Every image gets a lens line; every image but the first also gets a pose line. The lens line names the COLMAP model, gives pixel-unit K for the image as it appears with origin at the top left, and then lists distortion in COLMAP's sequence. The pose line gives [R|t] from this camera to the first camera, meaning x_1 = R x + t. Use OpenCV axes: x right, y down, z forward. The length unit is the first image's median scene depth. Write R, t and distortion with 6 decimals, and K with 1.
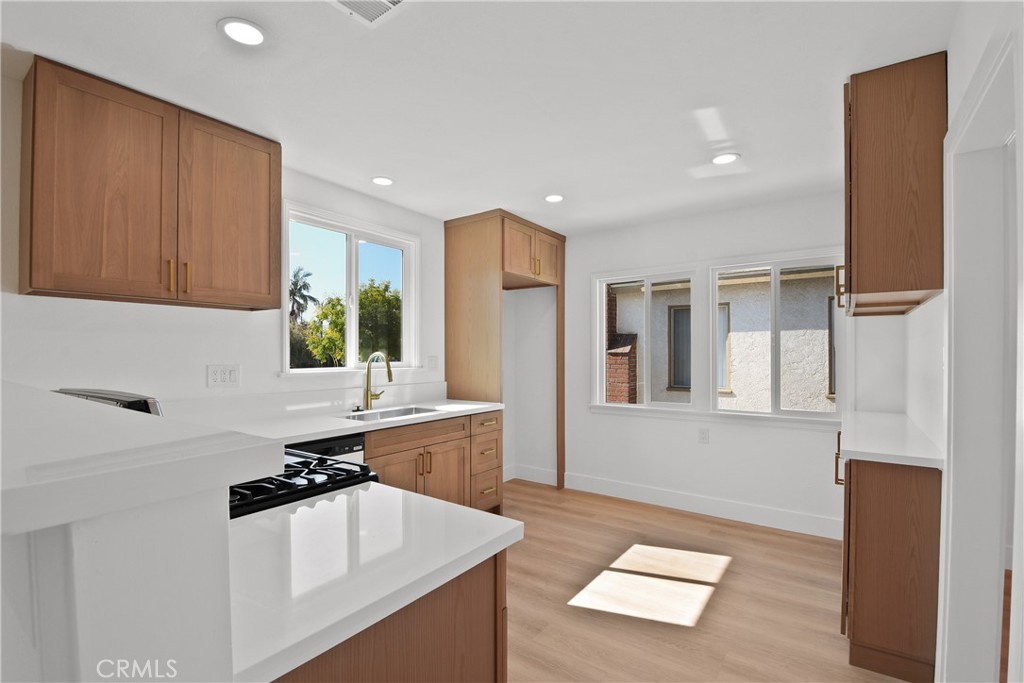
lens RADIAL K [[462.4, 0, 507.1], [0, 462.4, 350.1], [0, 0, 1]] dist [-0.022919, -0.000422]
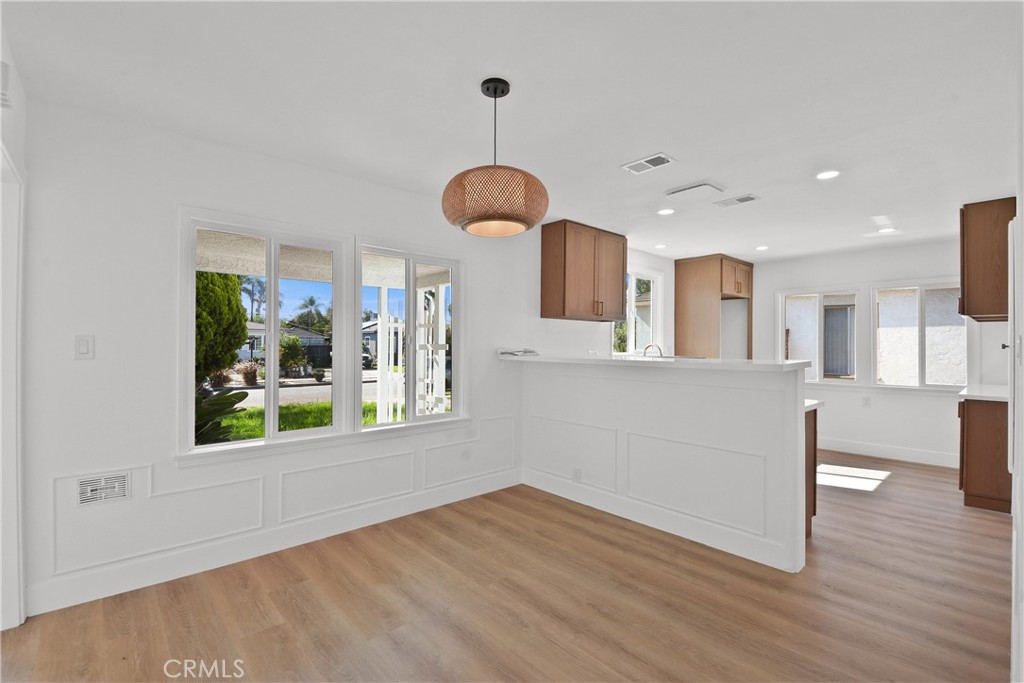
lens RADIAL K [[462.4, 0, 519.4], [0, 462.4, 345.2], [0, 0, 1]] dist [-0.022919, -0.000422]
pose [[0.980209, -0.004155, -0.197924, -0.414832], [0.004727, 0.999986, 0.002419, -0.005234], [0.197911, -0.003307, 0.980214, -0.723315]]
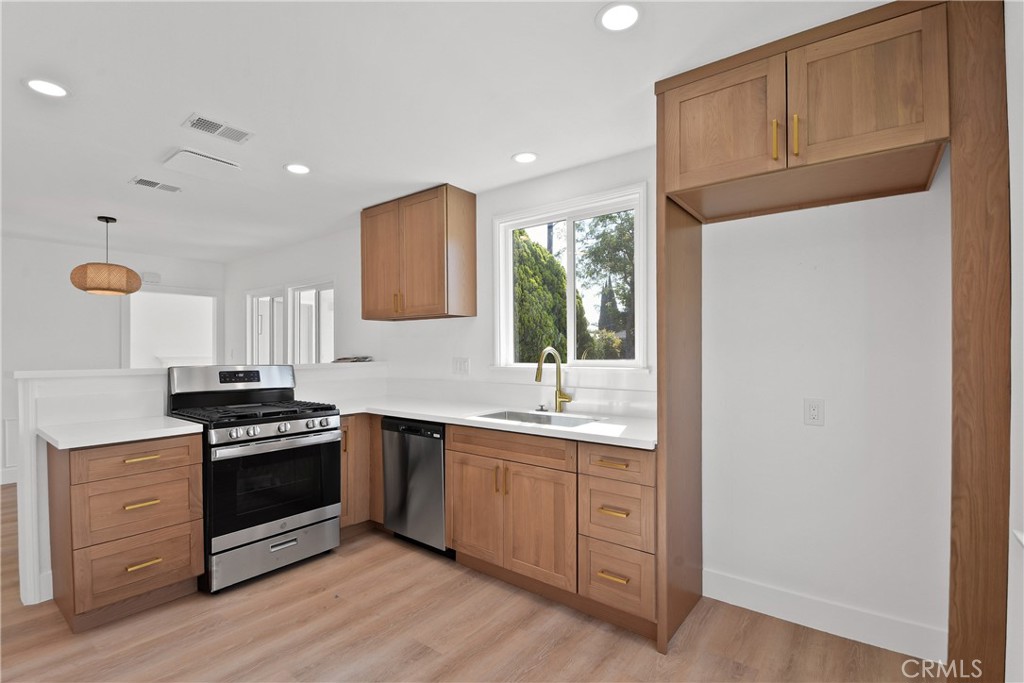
lens RADIAL K [[462.4, 0, 512.9], [0, 462.4, 347.4], [0, 0, 1]] dist [-0.022919, -0.000422]
pose [[-0.031544, -0.008051, -0.999470, 0.582017], [0.011178, 0.999902, -0.008407, 0.010762], [0.999440, -0.011437, -0.031451, 0.924786]]
